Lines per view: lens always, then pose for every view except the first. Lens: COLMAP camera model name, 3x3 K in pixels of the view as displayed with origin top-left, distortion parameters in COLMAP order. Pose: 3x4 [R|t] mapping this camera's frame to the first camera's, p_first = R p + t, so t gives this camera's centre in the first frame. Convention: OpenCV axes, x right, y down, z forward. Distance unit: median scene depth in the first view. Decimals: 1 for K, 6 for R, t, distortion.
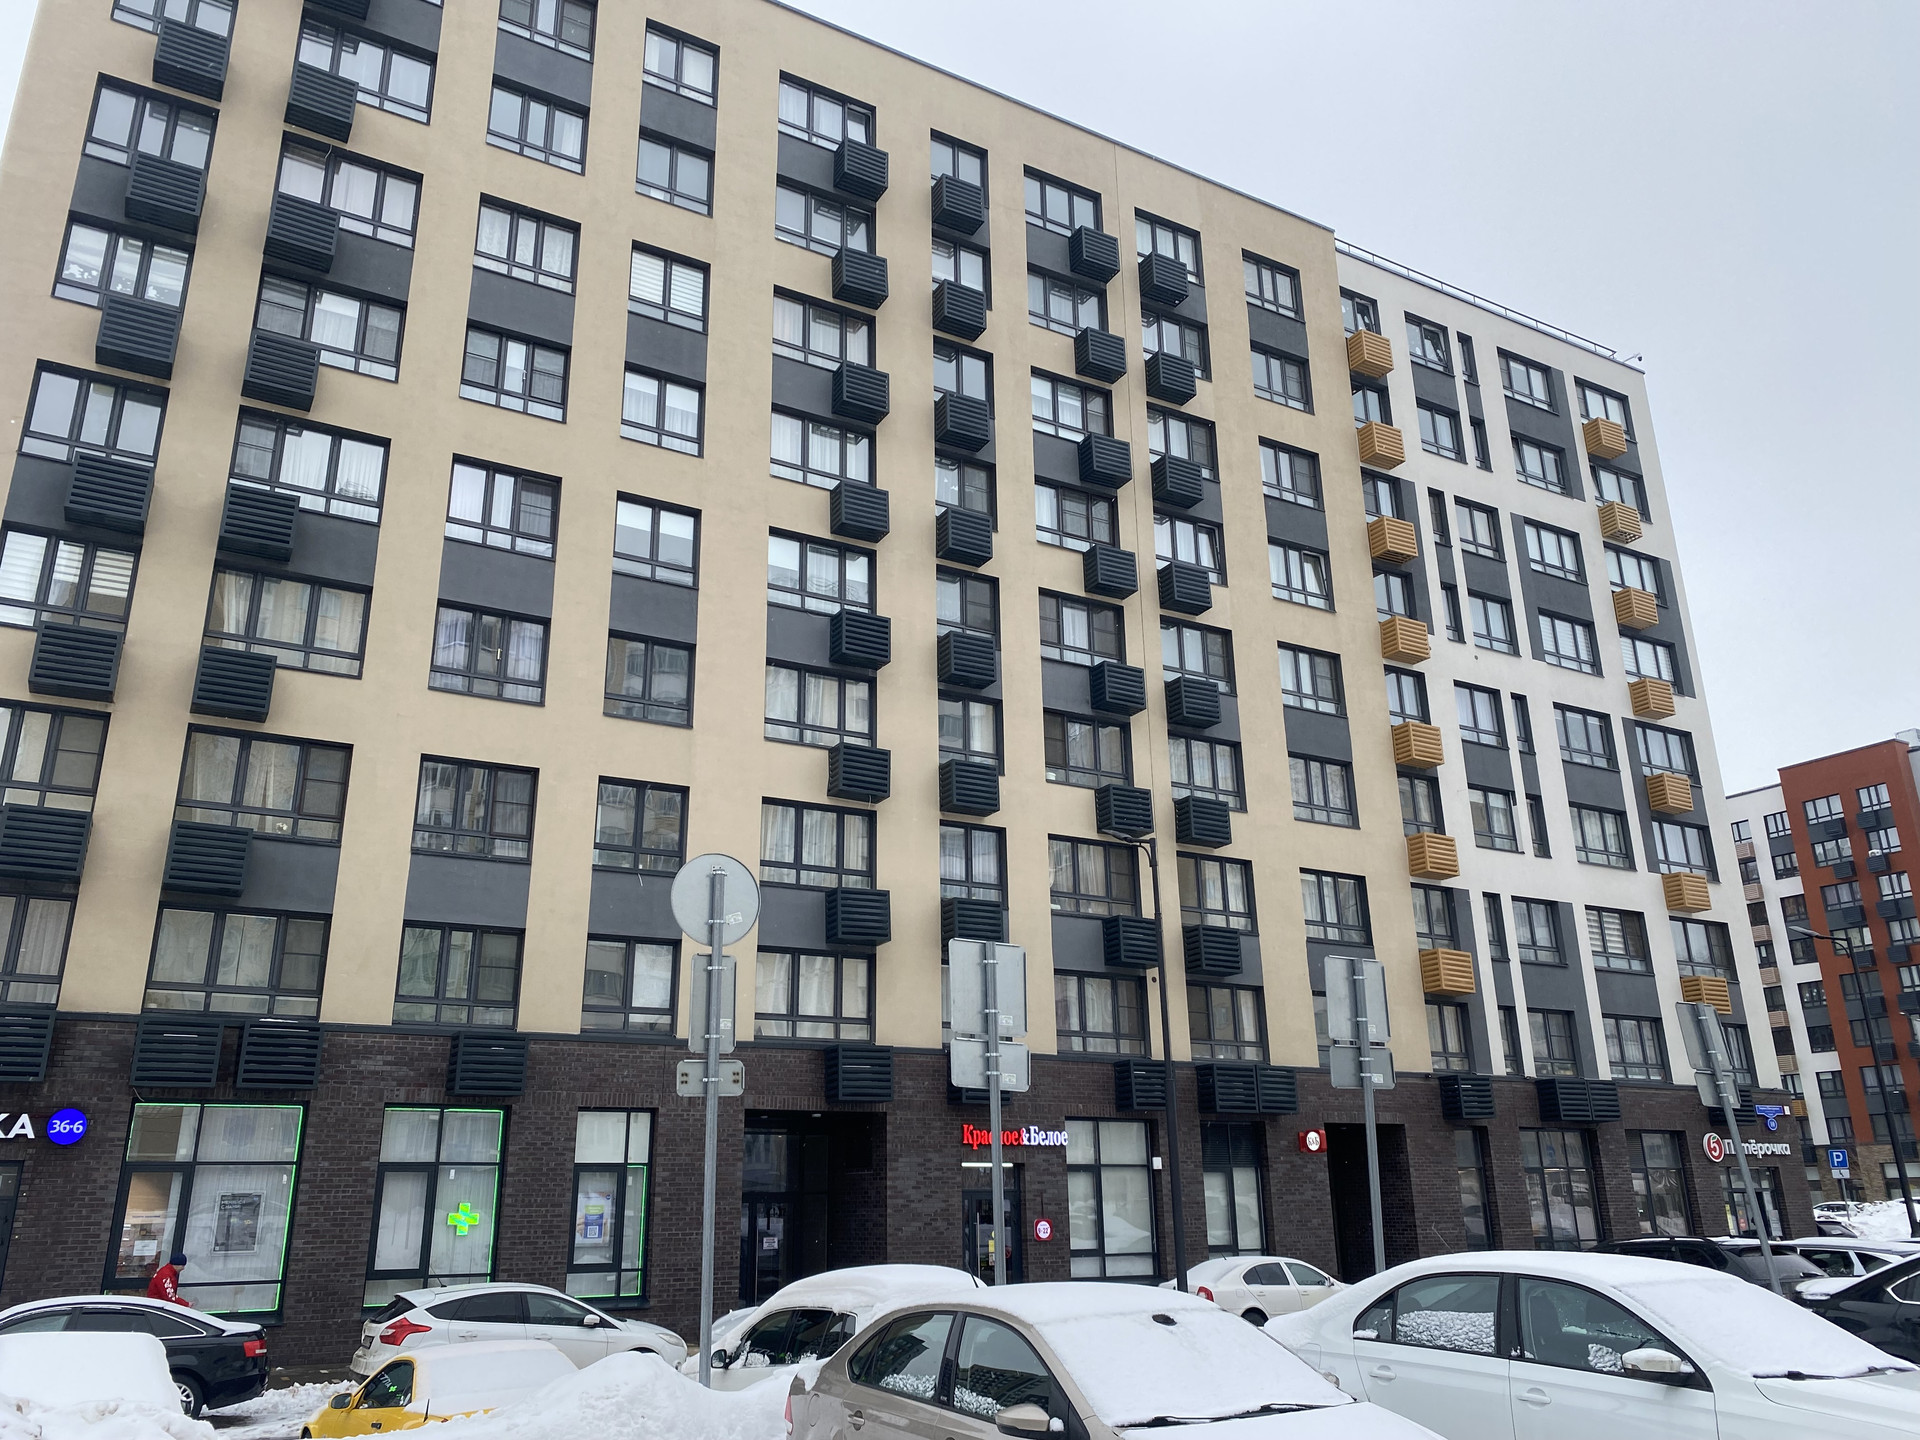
lens RADIAL K [[1409.8, 0, 962.6], [0, 1409.8, 716.2], [0, 0, 1]] dist [0.013448, -0.044045]
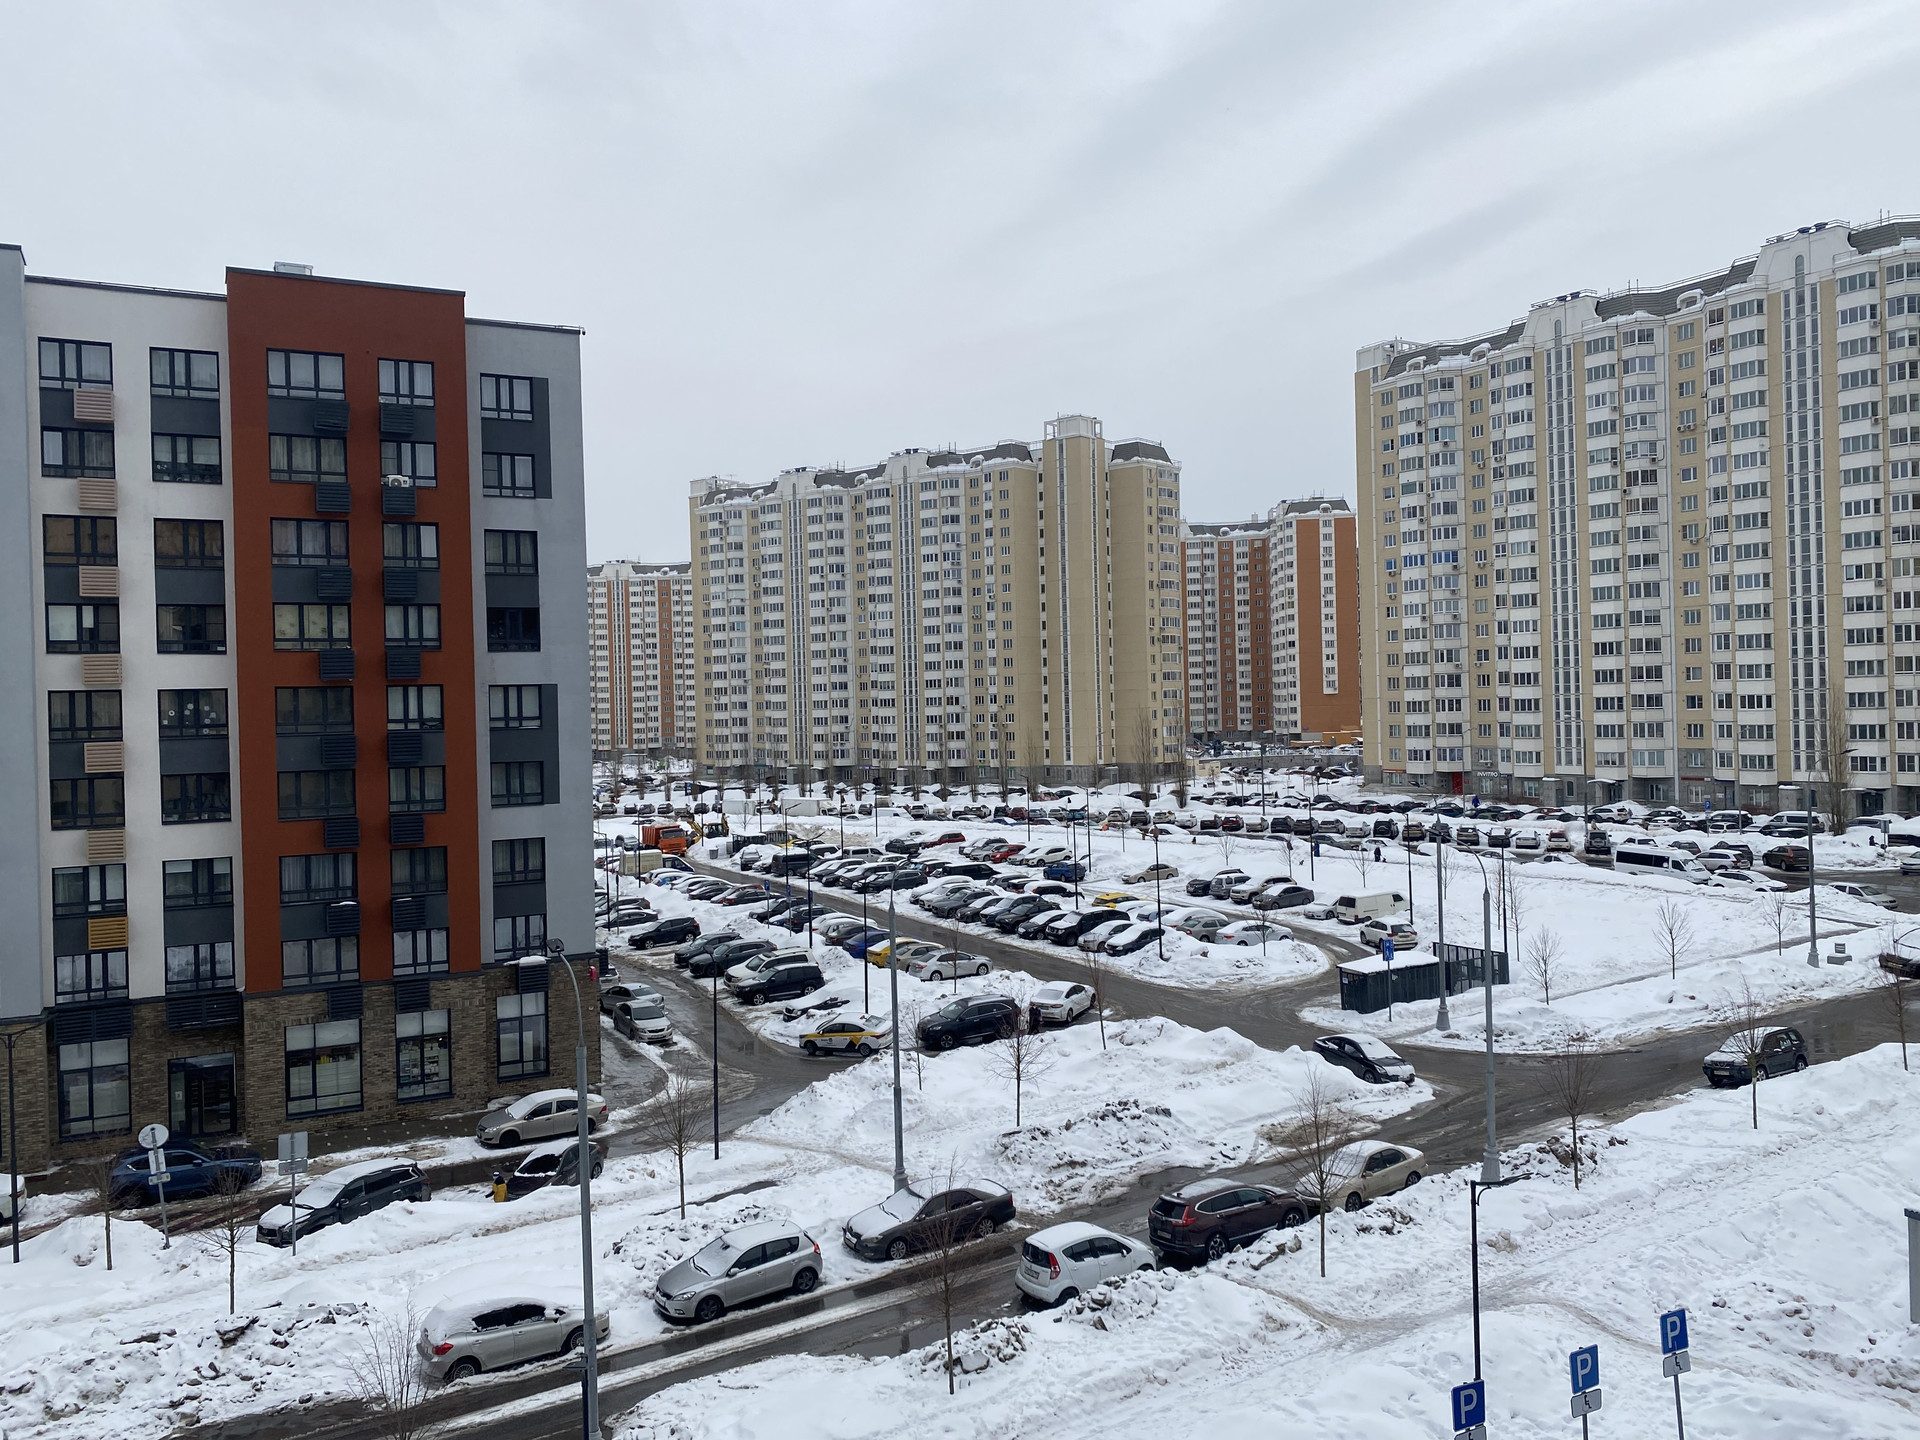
lens RADIAL K [[1409.8, 0, 962.6], [0, 1409.8, 716.2], [0, 0, 1]] dist [0.013448, -0.044045]
pose [[0.006854, -0.001452, 0.999975, 0.090439], [-0.290221, 0.956954, 0.003378, 0.115677], [-0.956935, -0.290237, 0.006137, 0.731672]]
